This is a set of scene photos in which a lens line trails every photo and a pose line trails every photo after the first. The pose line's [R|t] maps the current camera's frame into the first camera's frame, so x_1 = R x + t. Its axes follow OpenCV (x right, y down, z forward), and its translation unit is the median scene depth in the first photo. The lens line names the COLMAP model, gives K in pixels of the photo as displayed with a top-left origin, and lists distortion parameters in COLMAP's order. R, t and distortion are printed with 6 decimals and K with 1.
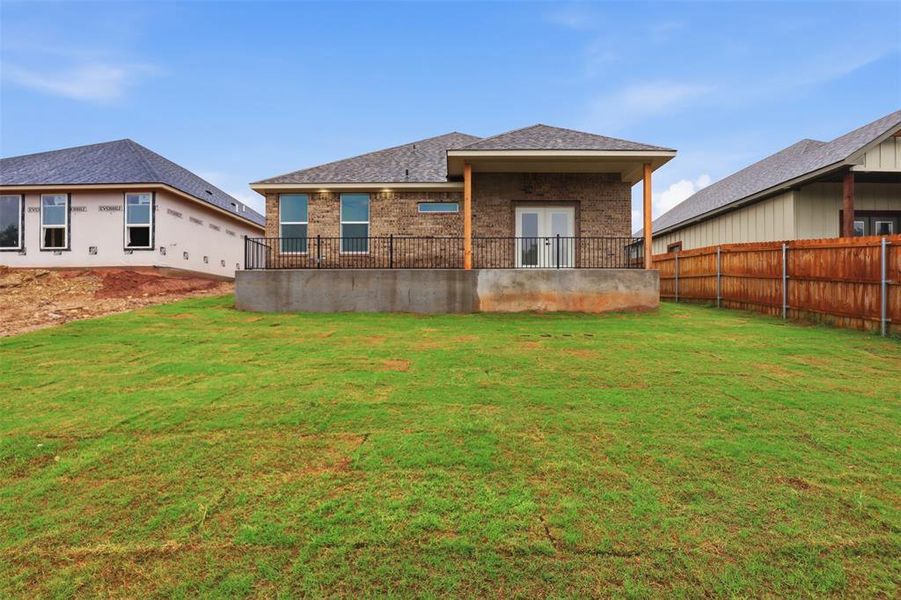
lens RADIAL K [[428.3, 0, 455.1], [0, 428.3, 308.6], [0, 0, 1]] dist [-0.025851, 0.000290]
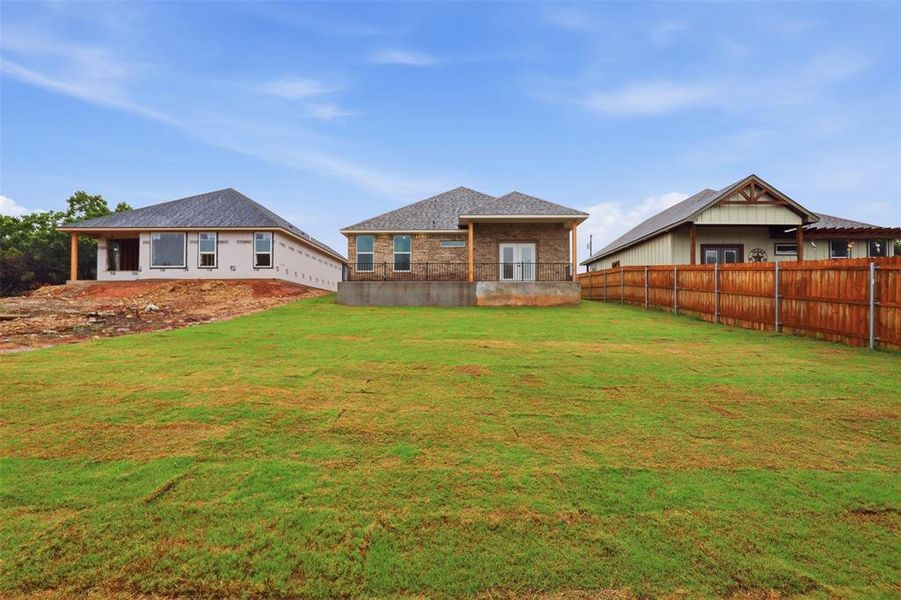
lens RADIAL K [[417.6, 0, 450.9], [0, 417.6, 312.2], [0, 0, 1]] dist [-0.001022, -0.000244]
pose [[0.999926, 0.001499, -0.012070, -0.027421], [-0.001617, 0.999951, -0.009809, 0.044842], [0.012055, 0.009828, 0.999879, -0.621661]]
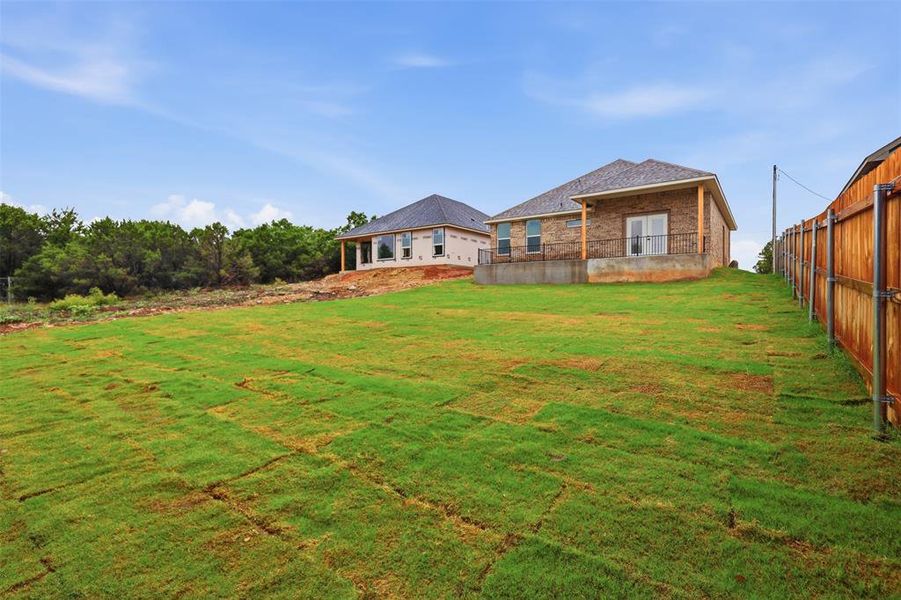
lens RADIAL K [[412.5, 0, 450.6], [0, 412.5, 304.4], [0, 0, 1]] dist [0.001004, -0.000061]
pose [[0.804911, 0.014935, -0.593208, 0.538171], [-0.001544, 0.999733, 0.023075, 0.051547], [0.593394, -0.017657, 0.804719, -0.638868]]
